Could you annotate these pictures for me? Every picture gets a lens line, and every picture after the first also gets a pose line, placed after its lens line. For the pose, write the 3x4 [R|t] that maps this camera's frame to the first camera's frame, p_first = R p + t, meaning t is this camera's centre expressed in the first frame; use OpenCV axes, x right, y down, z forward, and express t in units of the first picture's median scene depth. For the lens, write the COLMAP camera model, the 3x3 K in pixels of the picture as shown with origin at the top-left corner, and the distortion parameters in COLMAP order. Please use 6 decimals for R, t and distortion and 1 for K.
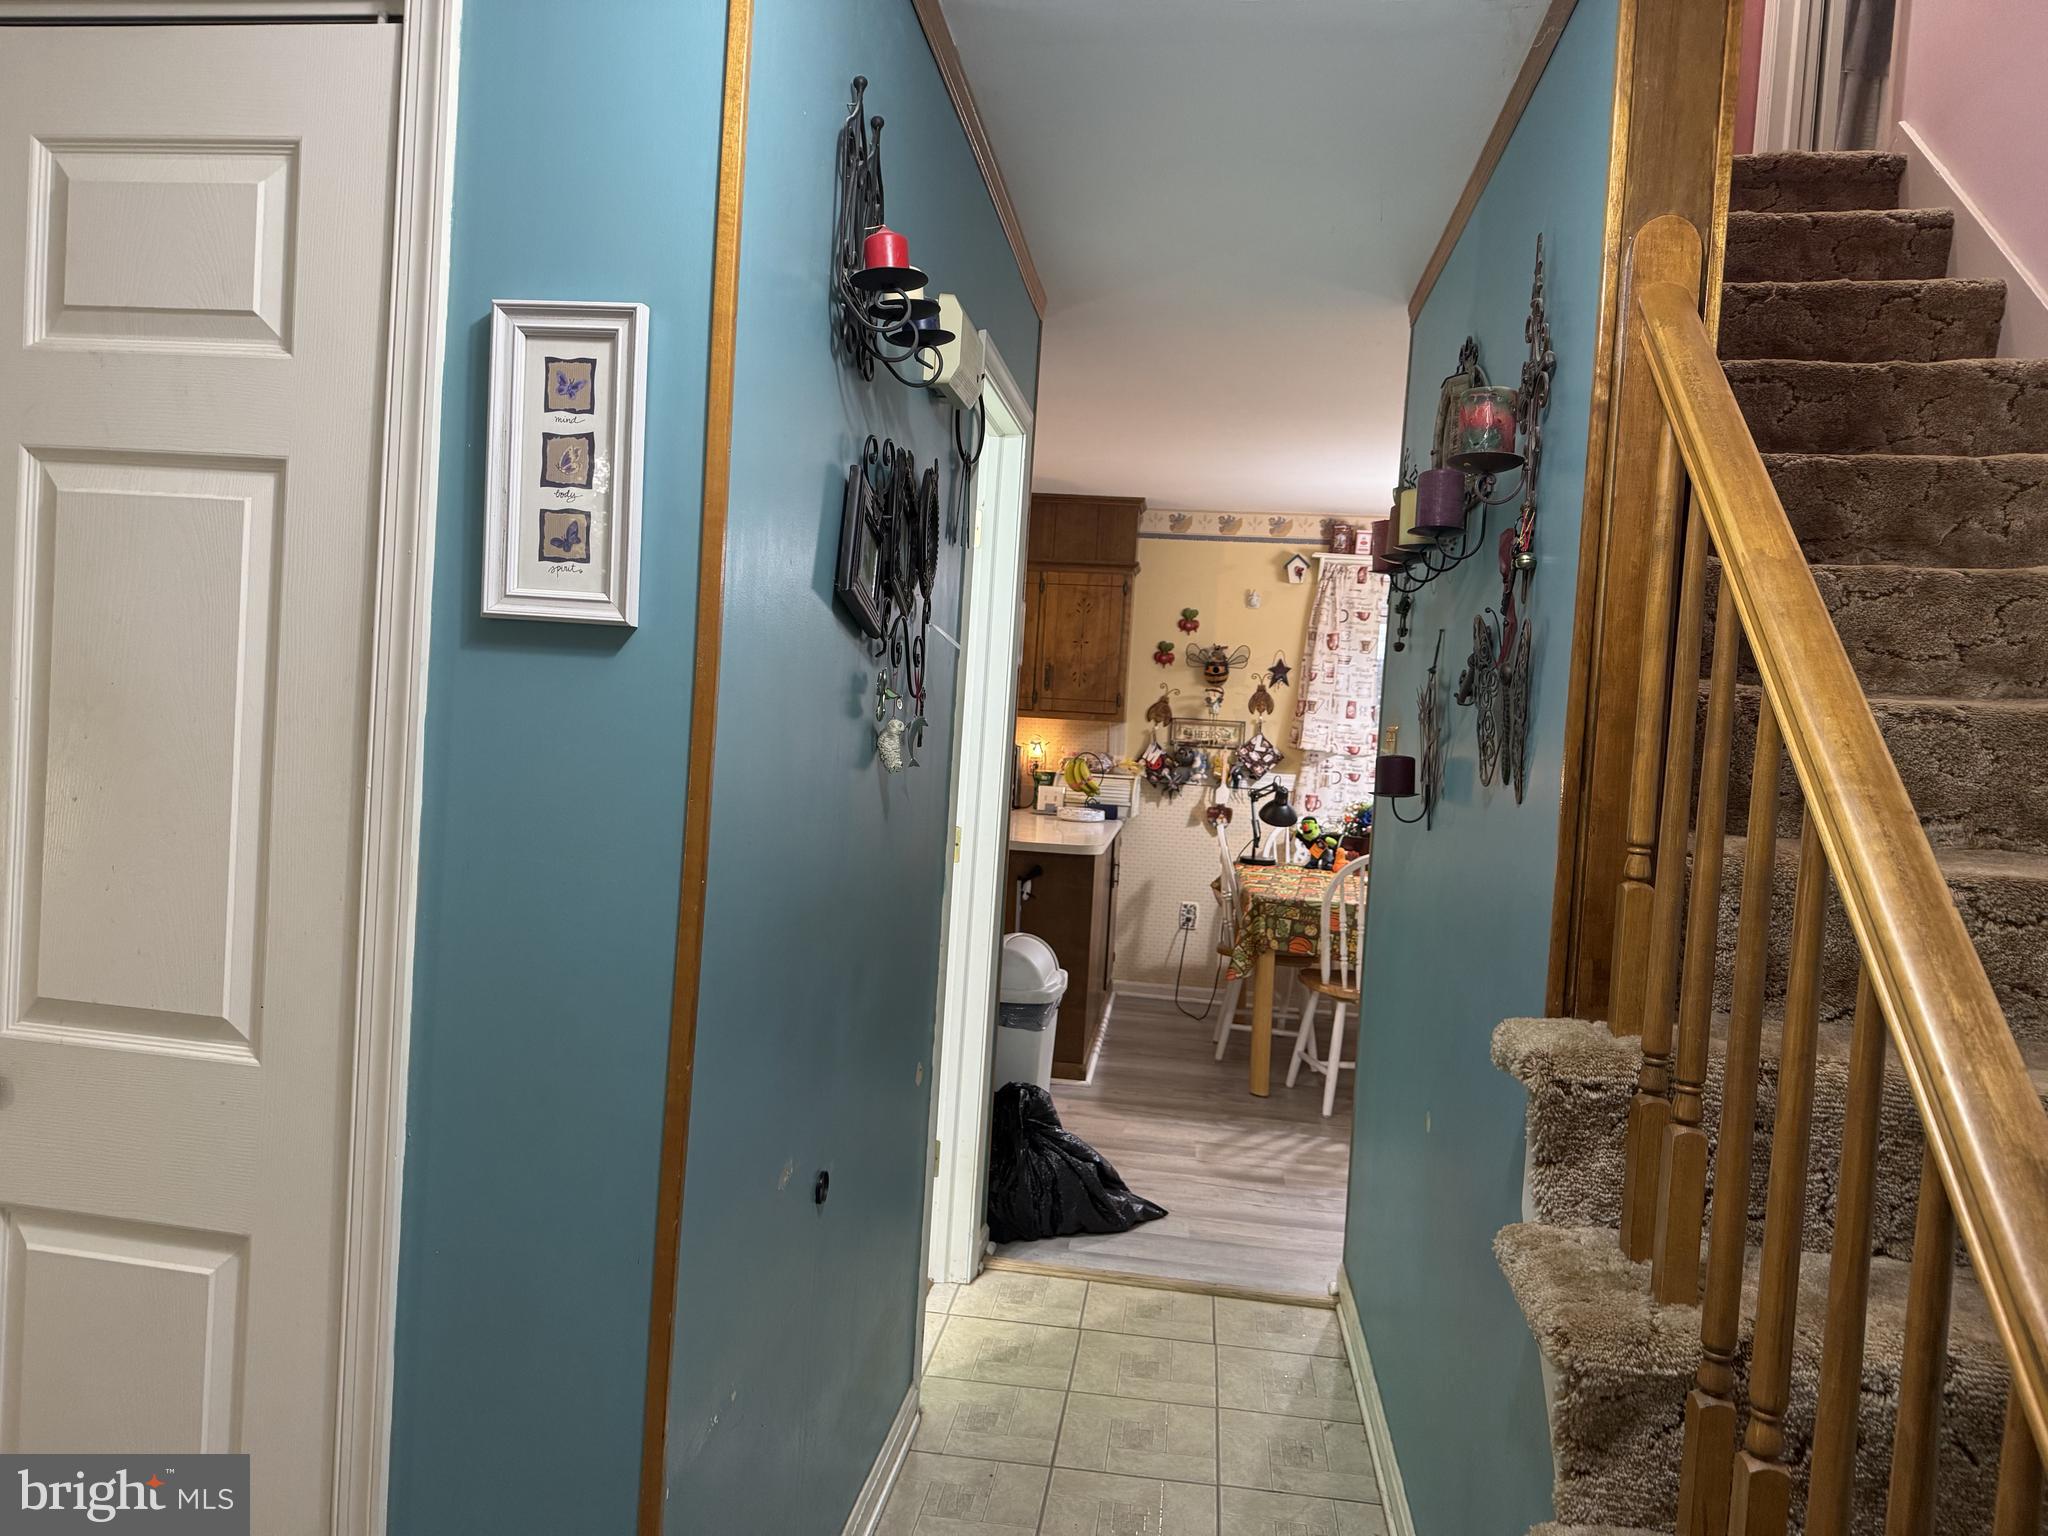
lens RADIAL K [[1455.5, 0, 1024.0], [0, 1455.5, 768.0], [0, 0, 1]] dist [0.003441, 0.000430]
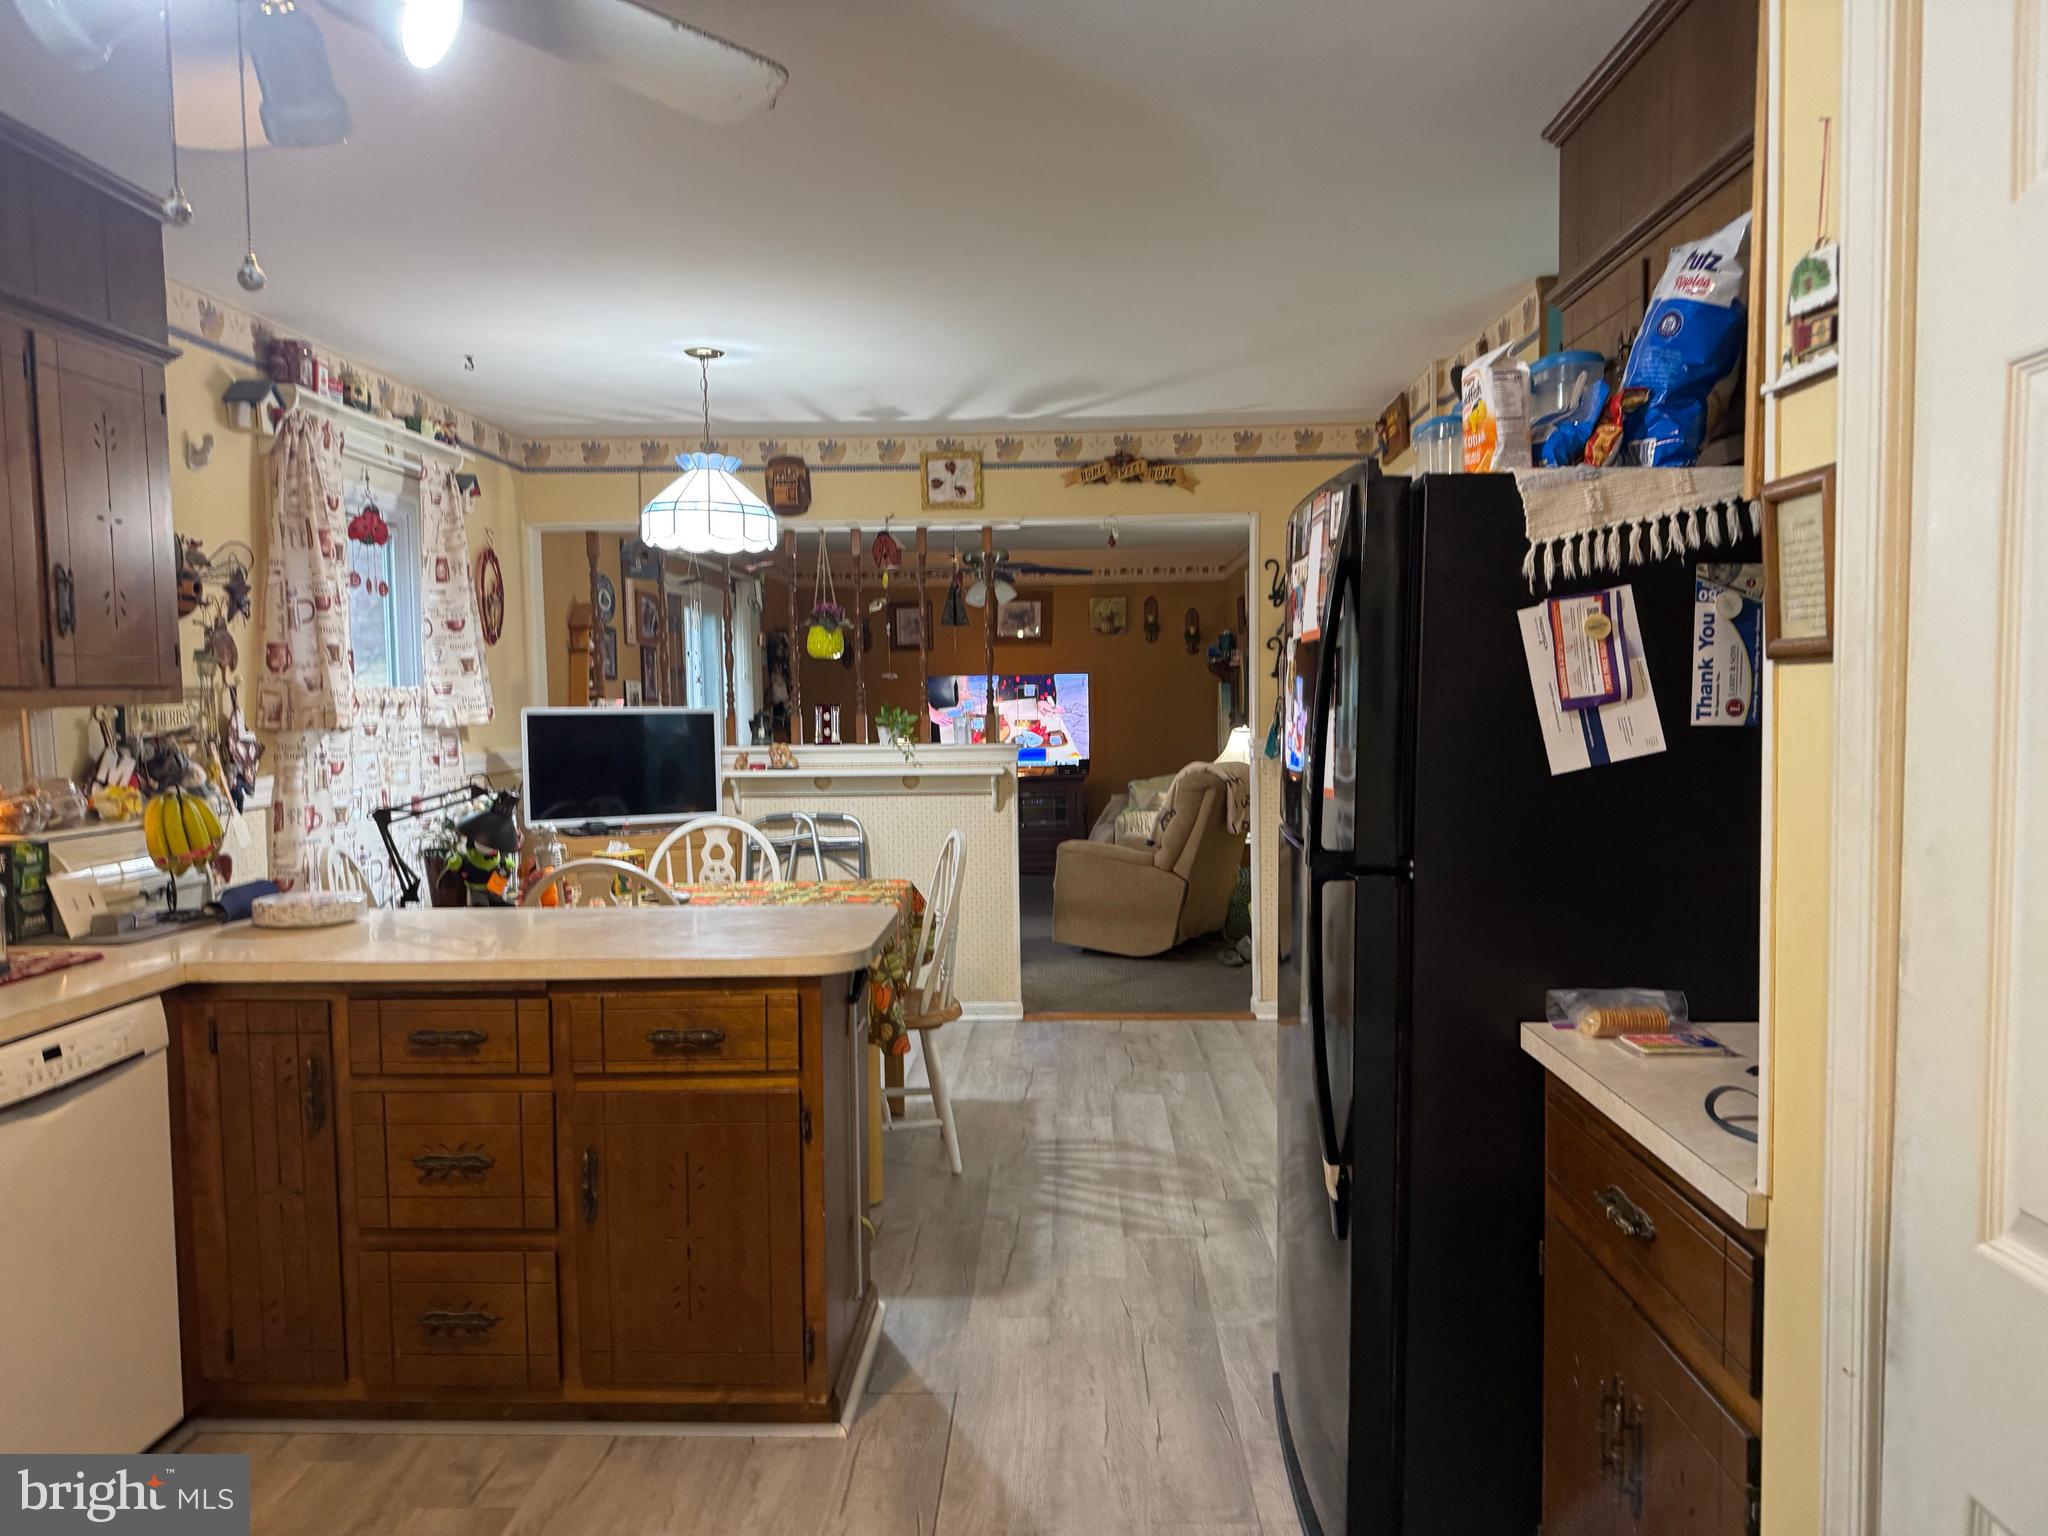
lens RADIAL K [[1392.3, 0, 1026.7], [0, 1392.3, 779.4], [0, 0, 1]] dist [0.074595, -0.100920]
pose [[-0.096532, -0.120191, 0.988046, -0.533807], [0.052226, 0.990703, 0.125616, -0.066185], [-0.993959, 0.063728, -0.089357, 1.047961]]
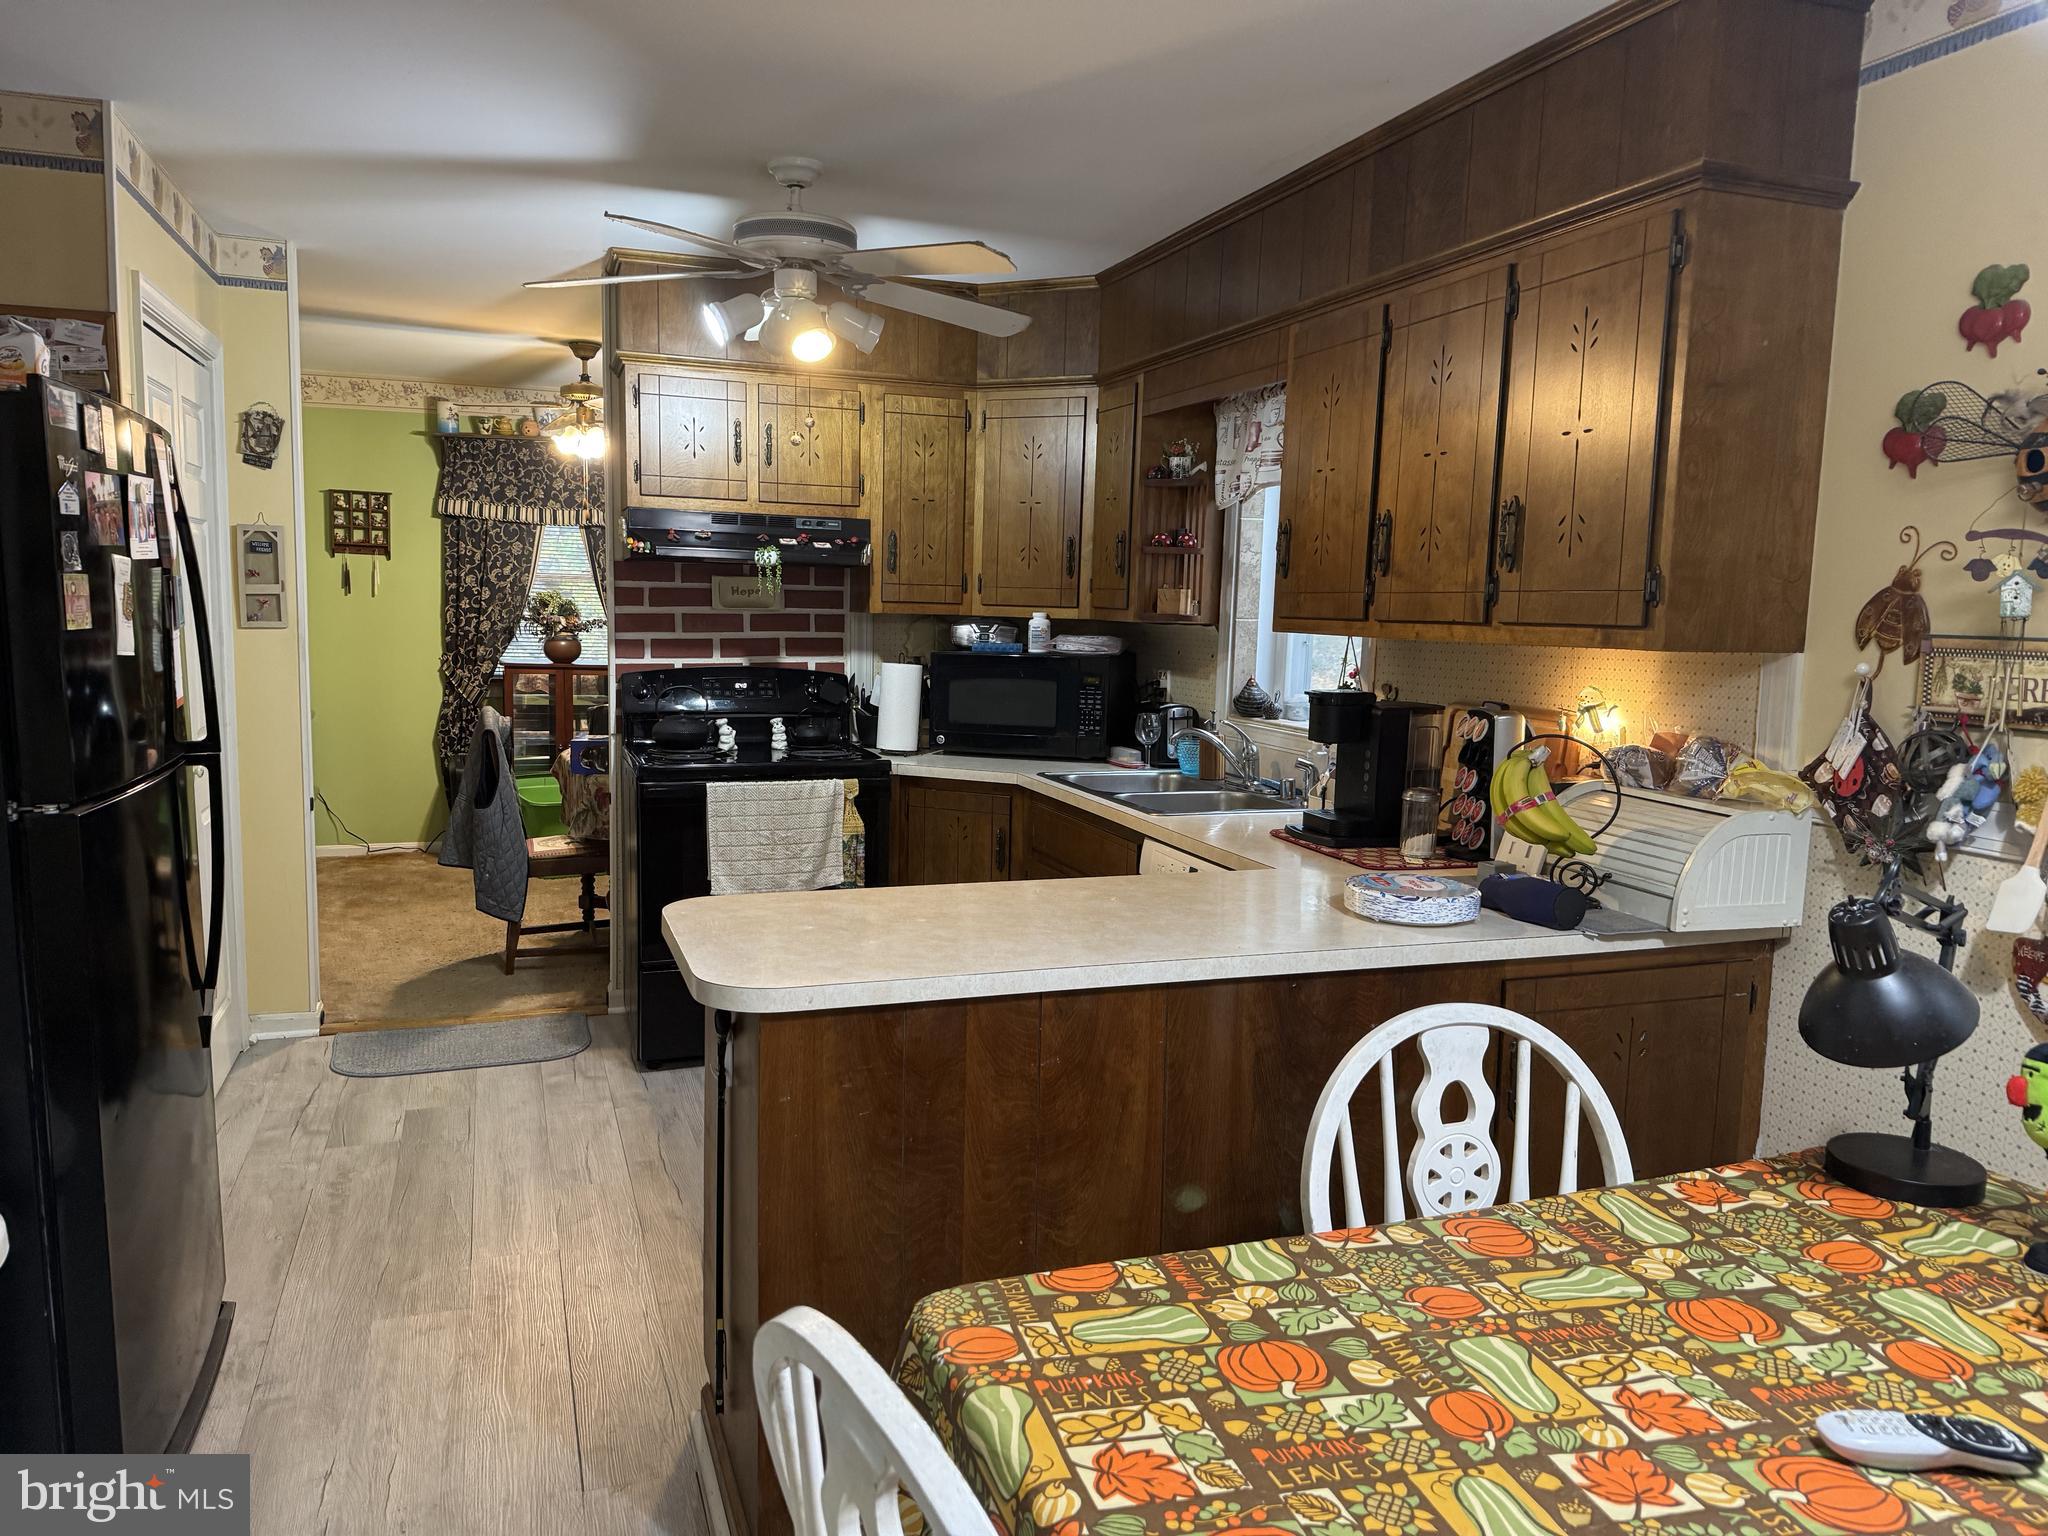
lens RADIAL K [[1455.5, 0, 1024.0], [0, 1455.5, 768.0], [0, 0, 1]] dist [0.003441, 0.000430]
pose [[0.459748, 0.054611, -0.886369, 0.403165], [-0.032356, 0.998475, 0.044736, -0.019325], [0.887460, 0.008112, 0.460813, 0.954658]]
